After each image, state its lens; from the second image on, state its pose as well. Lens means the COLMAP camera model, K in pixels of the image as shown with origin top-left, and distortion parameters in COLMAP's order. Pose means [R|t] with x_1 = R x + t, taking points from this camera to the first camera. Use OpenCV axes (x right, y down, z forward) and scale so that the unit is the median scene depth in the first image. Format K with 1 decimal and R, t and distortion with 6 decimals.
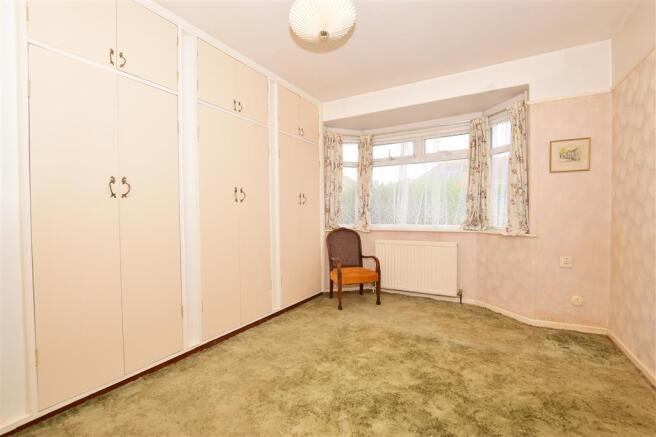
lens RADIAL K [[287.1, 0, 330.3], [0, 287.1, 218.5], [0, 0, 1]] dist [-0.032644, 0.002239]
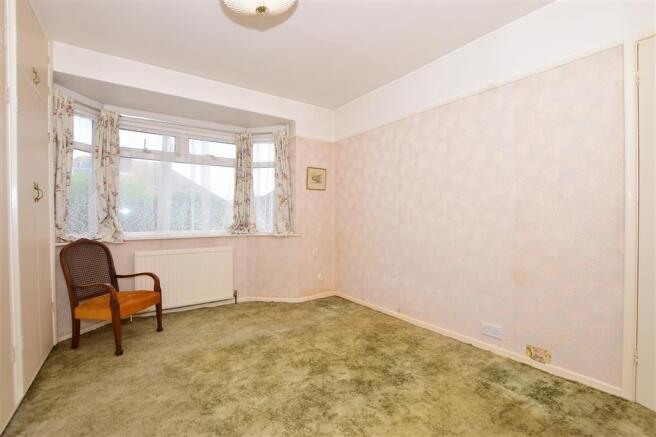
lens RADIAL K [[287.1, 0, 330.5], [0, 287.1, 218.6], [0, 0, 1]] dist [-0.032644, 0.002239]
pose [[0.424770, 0.001207, 0.905301, -0.387959], [0.014670, 0.999859, -0.008217, -0.002845], [-0.905182, 0.016771, 0.424692, 0.248614]]
